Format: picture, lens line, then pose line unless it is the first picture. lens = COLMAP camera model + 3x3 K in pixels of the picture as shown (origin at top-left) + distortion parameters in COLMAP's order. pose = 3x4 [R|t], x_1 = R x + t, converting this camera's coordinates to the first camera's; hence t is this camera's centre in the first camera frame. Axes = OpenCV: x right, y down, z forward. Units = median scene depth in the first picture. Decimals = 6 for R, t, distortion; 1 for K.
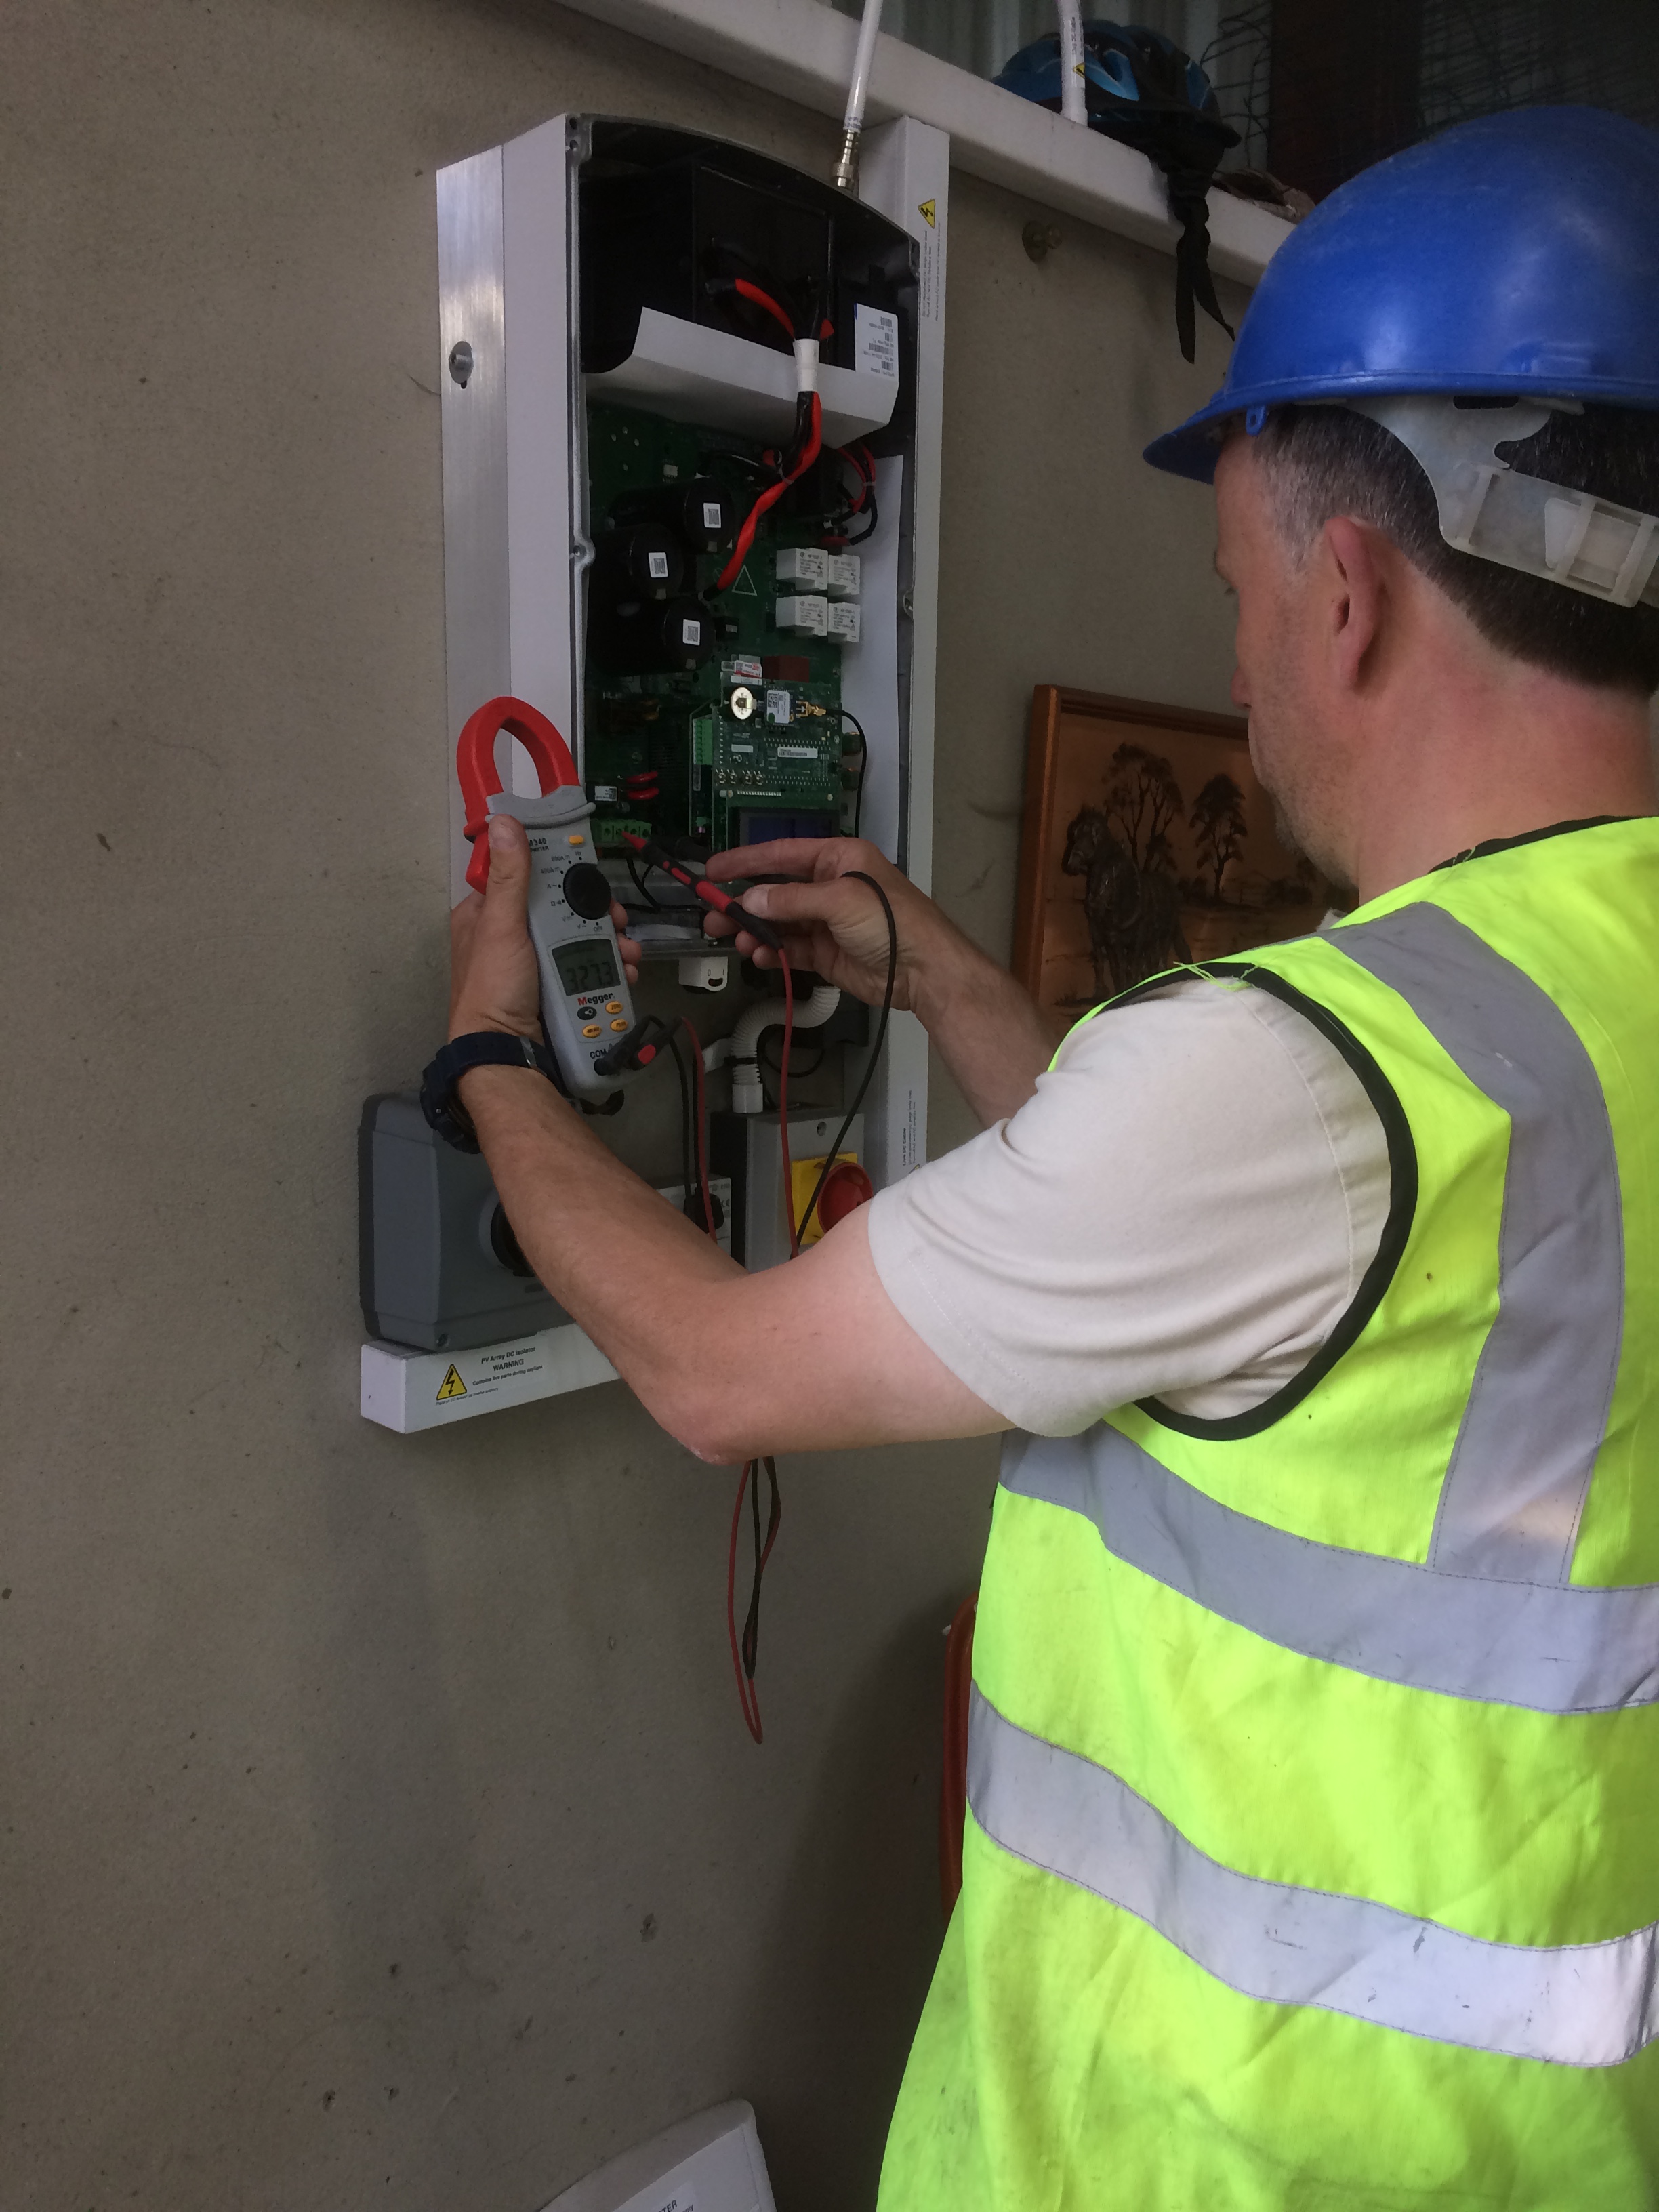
lens RADIAL K [[1934.5, 0, 812.7], [0, 1934.5, 1089.9], [0, 0, 1]] dist [0.142083, -0.222941]
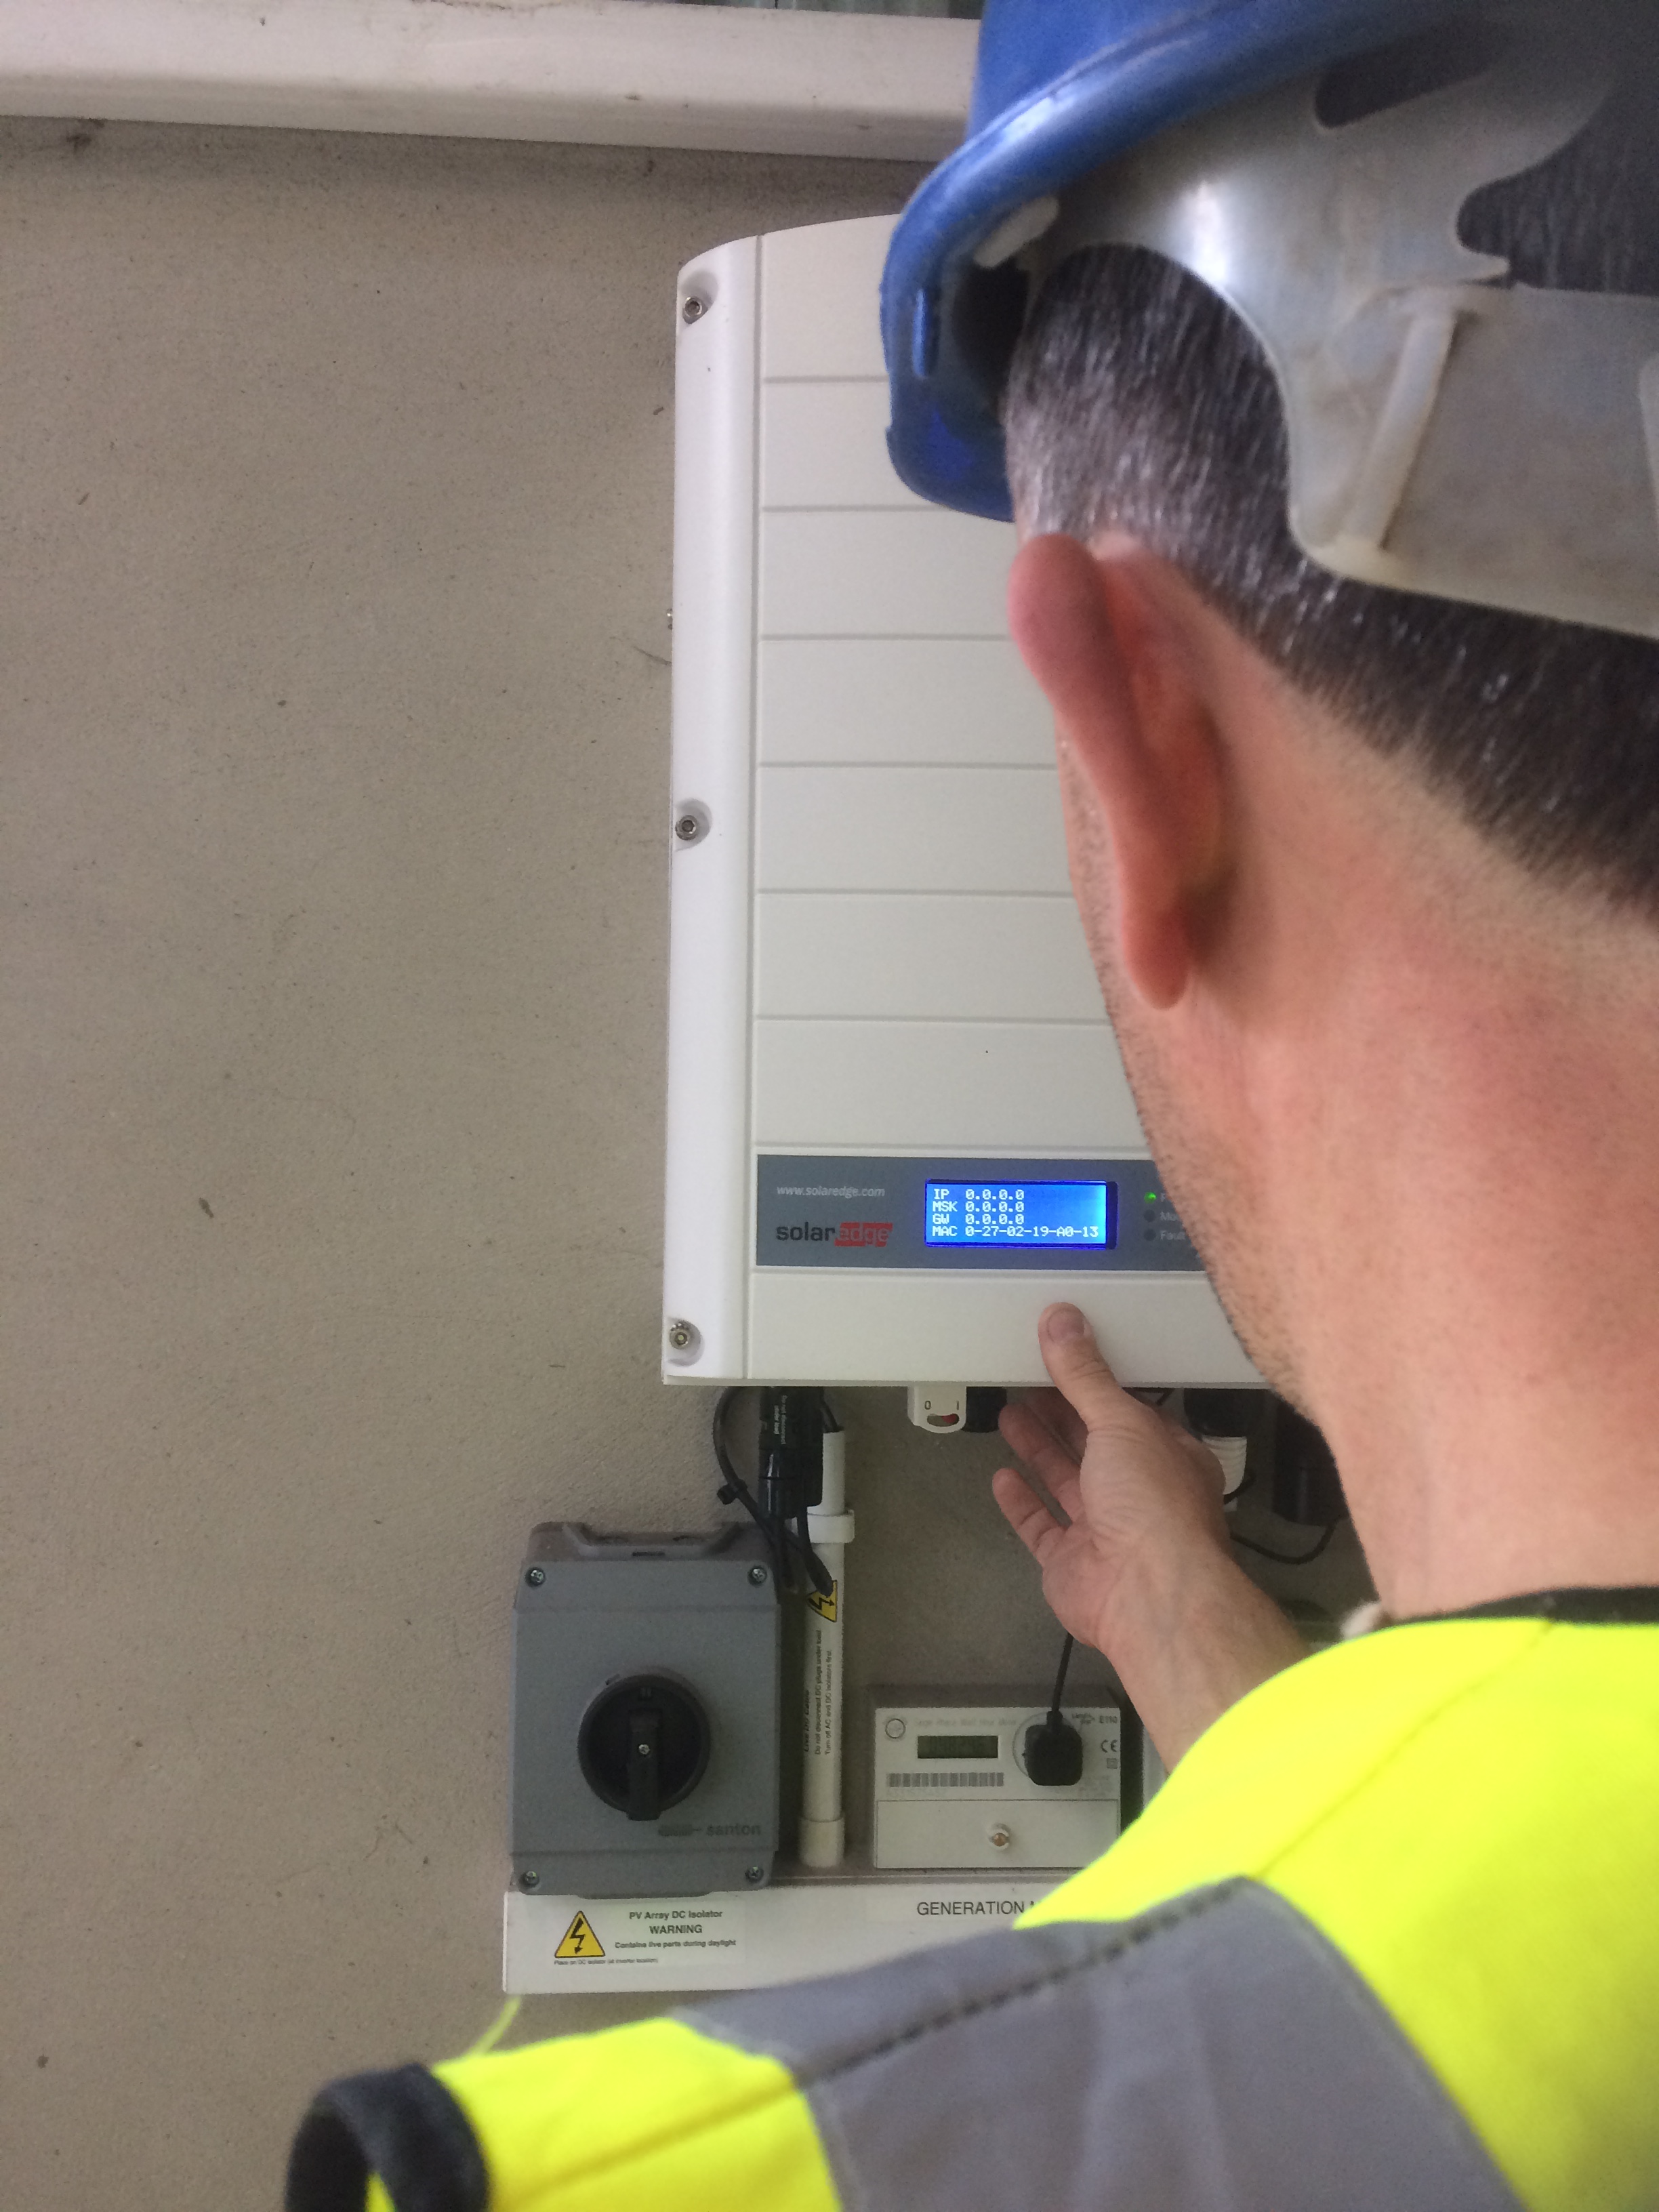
lens RADIAL K [[1837.0, 0, 829.5], [0, 1837.0, 1106.0], [0, 0, 1]] dist [0.137458, -0.186837]
pose [[0.731340, -0.009304, -0.681950, 0.358192], [-0.089242, 0.990004, -0.109212, -0.089217], [0.676150, 0.140730, 0.723199, 0.487606]]
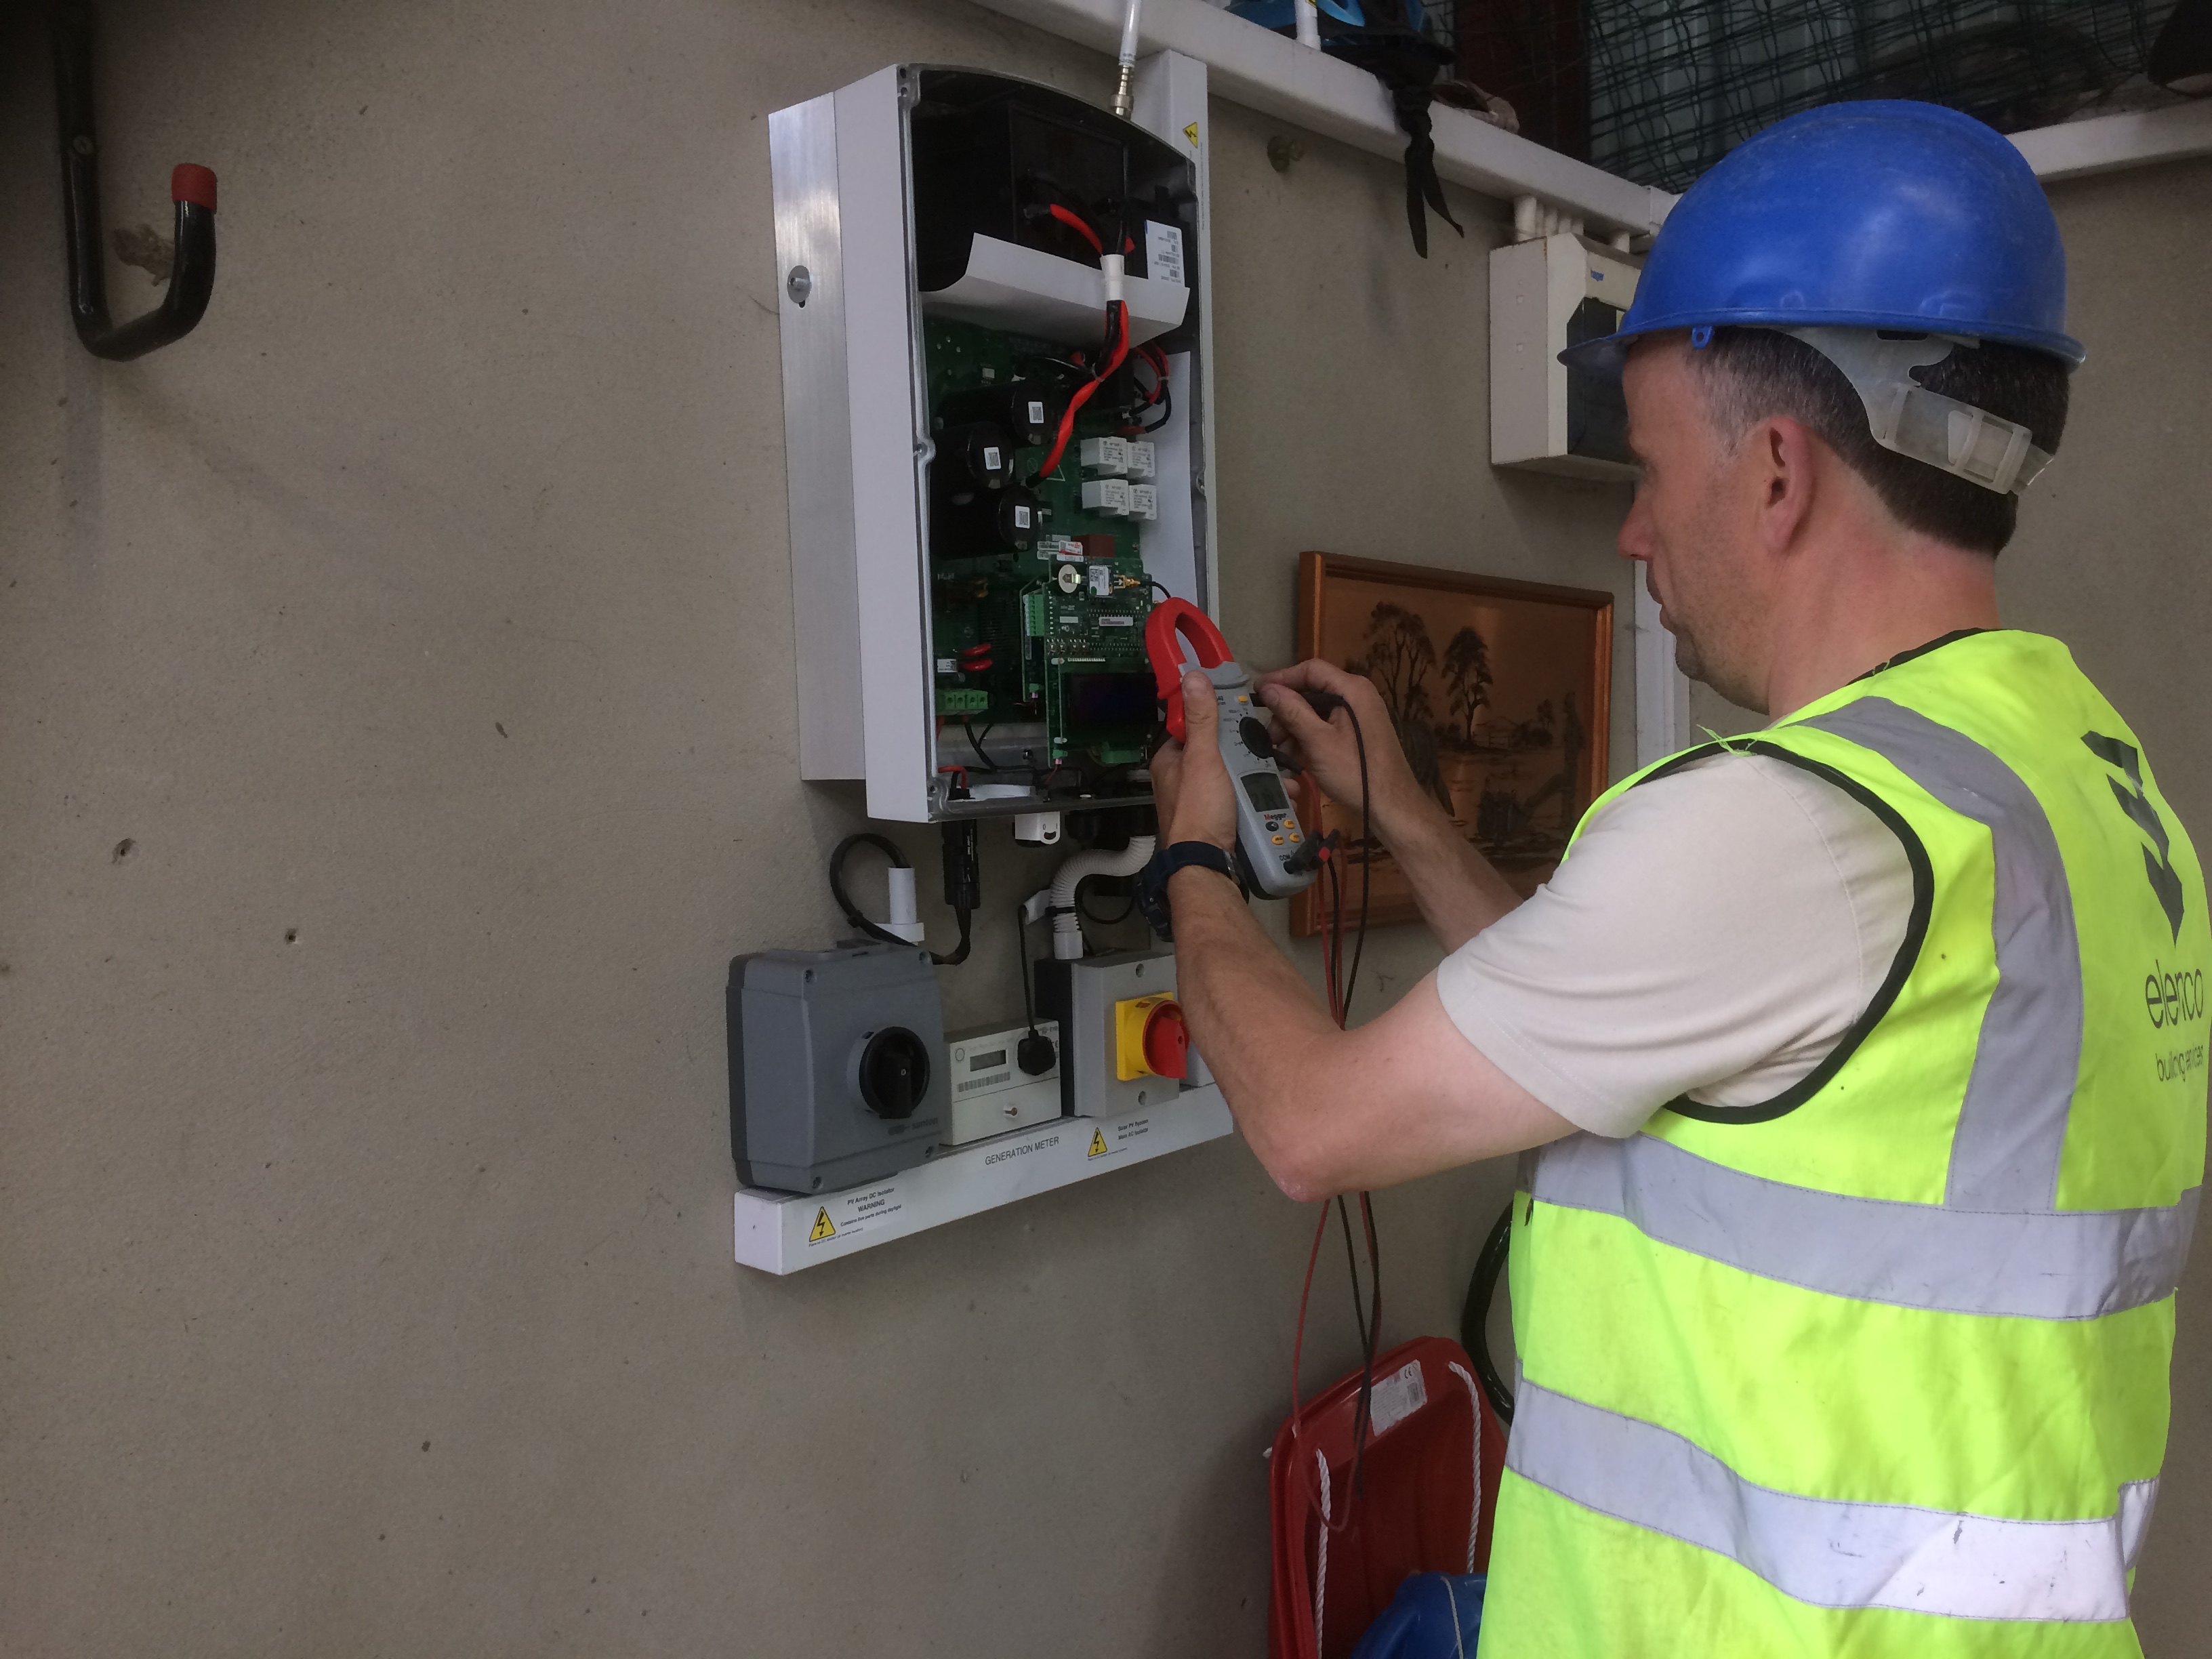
lens RADIAL K [[1934.5, 0, 1106.0], [0, 1934.5, 829.5], [0, 0, 1]] dist [0.142083, -0.222941]
pose [[0.997418, -0.046264, 0.054931, -0.077047], [0.049776, 0.996682, -0.064400, 0.011967], [-0.051769, 0.066968, 0.996411, -0.072796]]
